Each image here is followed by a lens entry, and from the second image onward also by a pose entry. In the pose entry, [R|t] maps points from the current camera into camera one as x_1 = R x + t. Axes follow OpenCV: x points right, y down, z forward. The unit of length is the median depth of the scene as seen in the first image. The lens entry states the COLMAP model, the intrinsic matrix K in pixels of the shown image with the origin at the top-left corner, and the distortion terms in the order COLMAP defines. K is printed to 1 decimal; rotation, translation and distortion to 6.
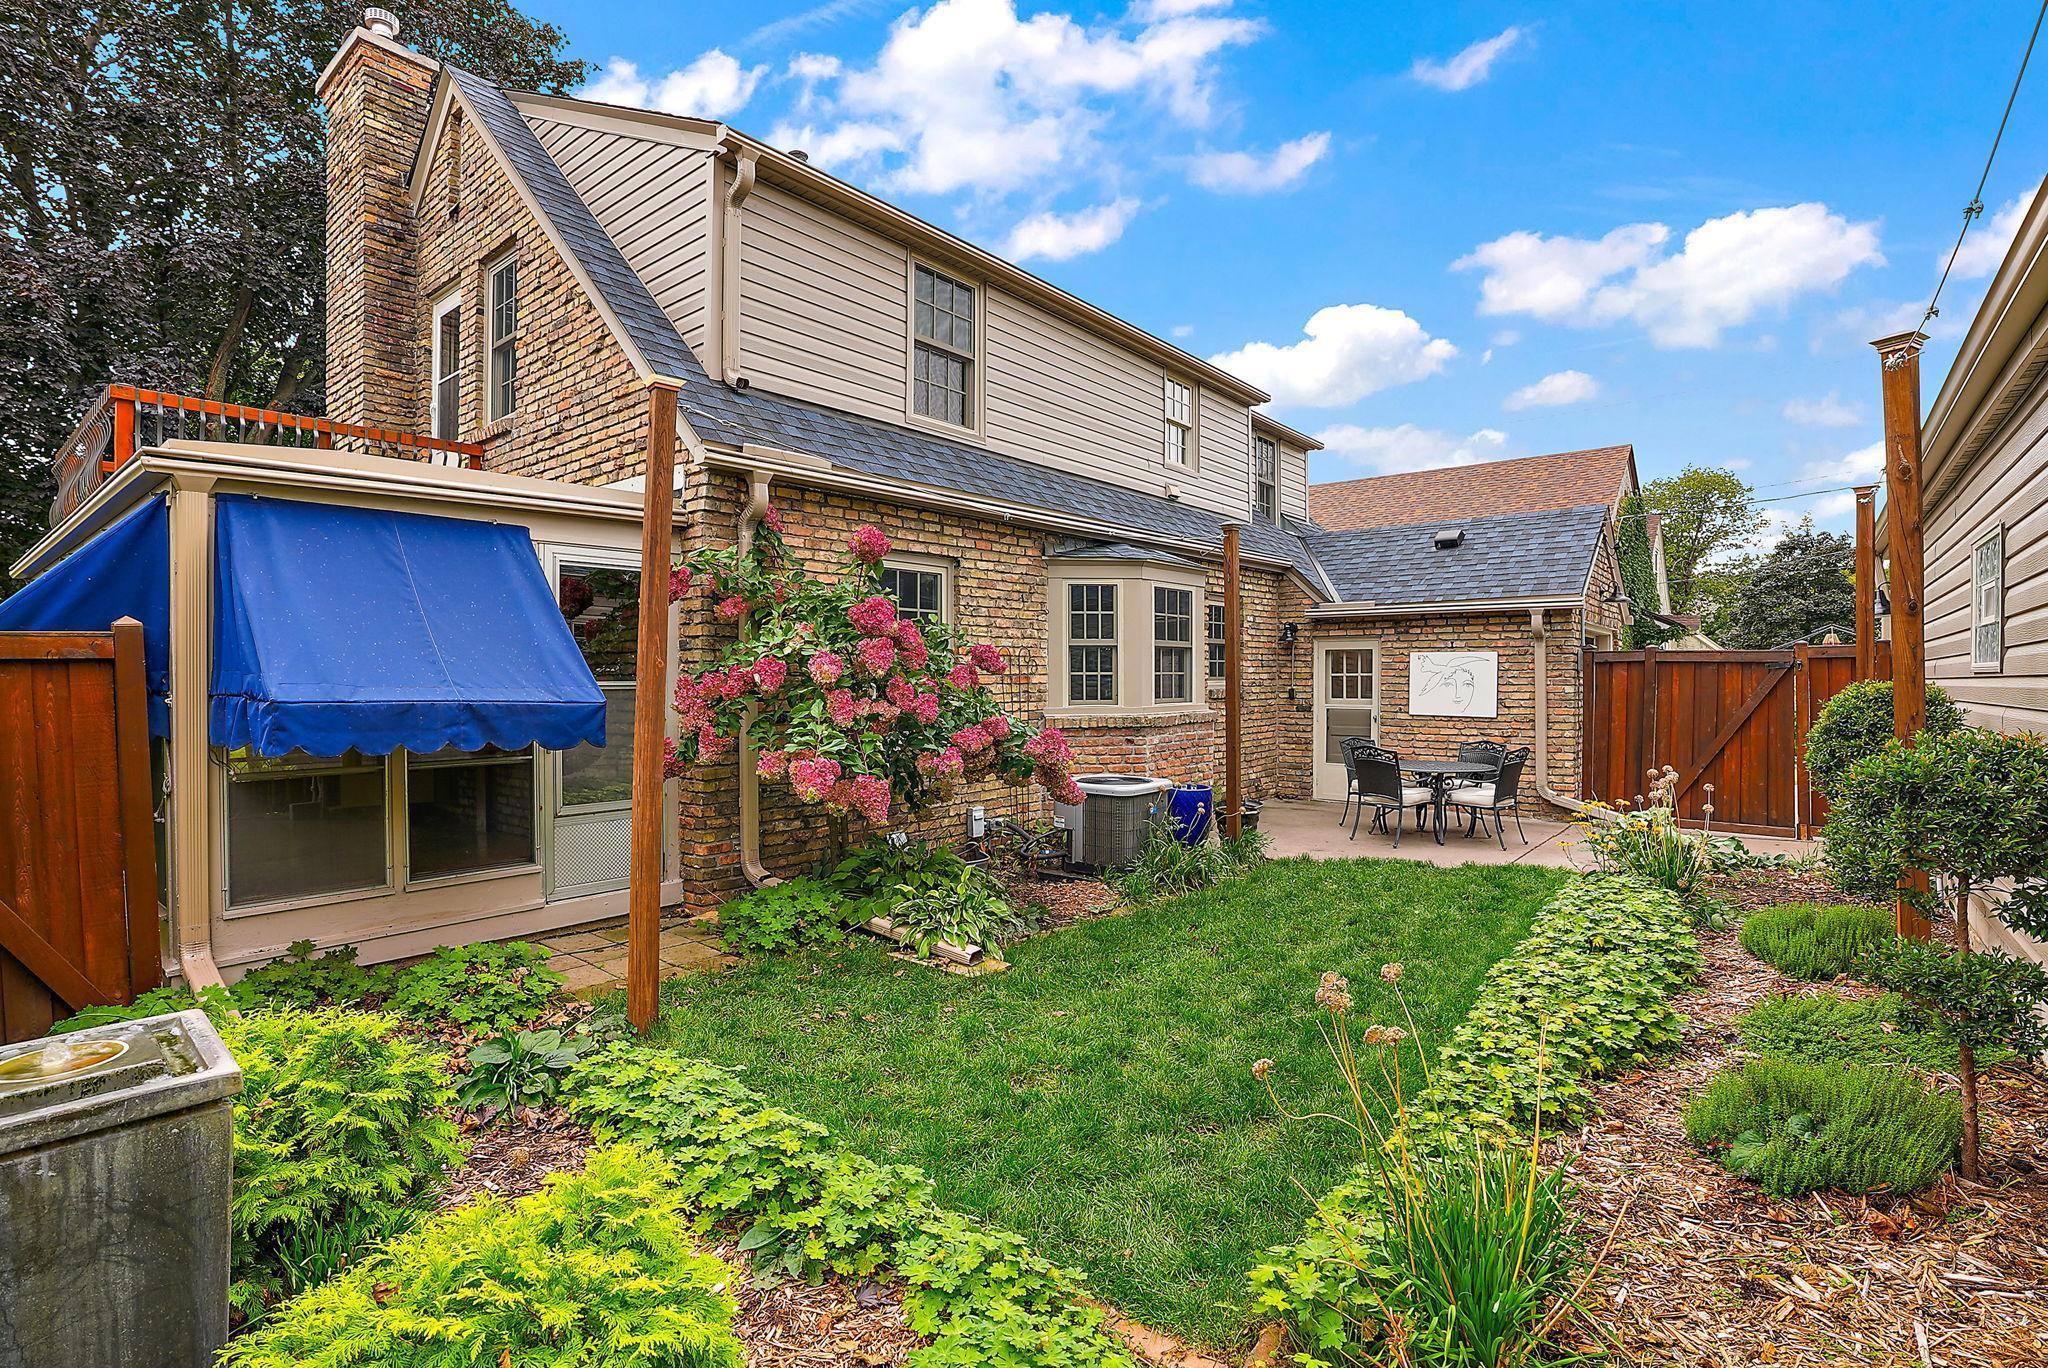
lens RADIAL K [[952.8, 0, 1022.6], [0, 952.8, 682.1], [0, 0, 1]] dist [0.002211, -0.000843]
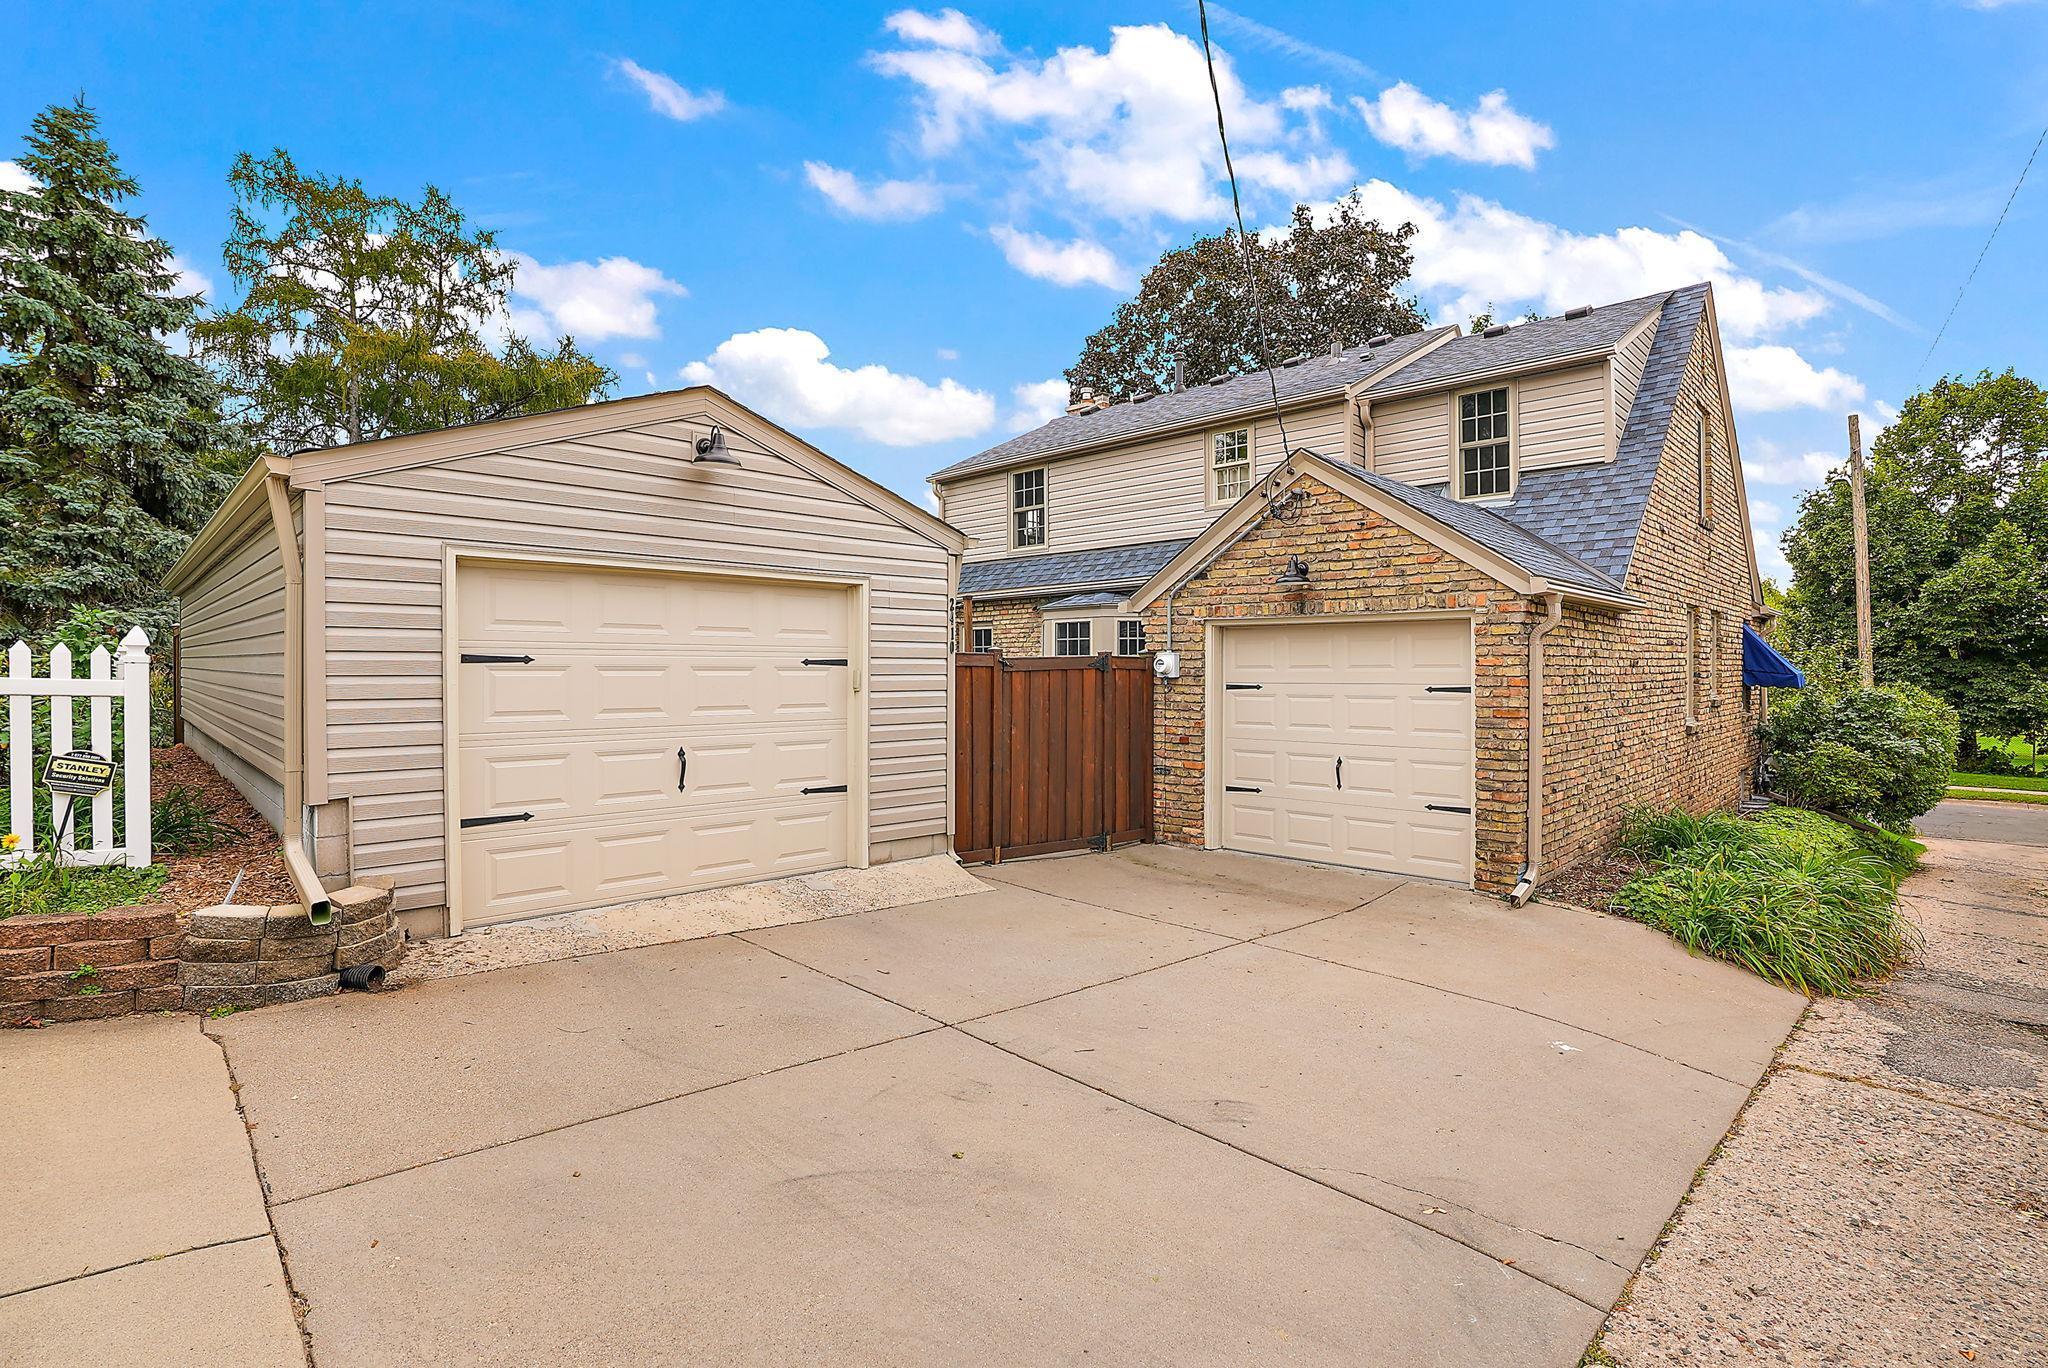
lens RADIAL K [[952.8, 0, 1023.2], [0, 952.8, 675.8], [0, 0, 1]] dist [0.002211, -0.000843]
pose [[-0.111645, 0.008541, -0.993711, 2.032680], [-0.005995, 0.999939, 0.009268, -0.030555], [0.993730, 0.006992, -0.111587, 1.318556]]
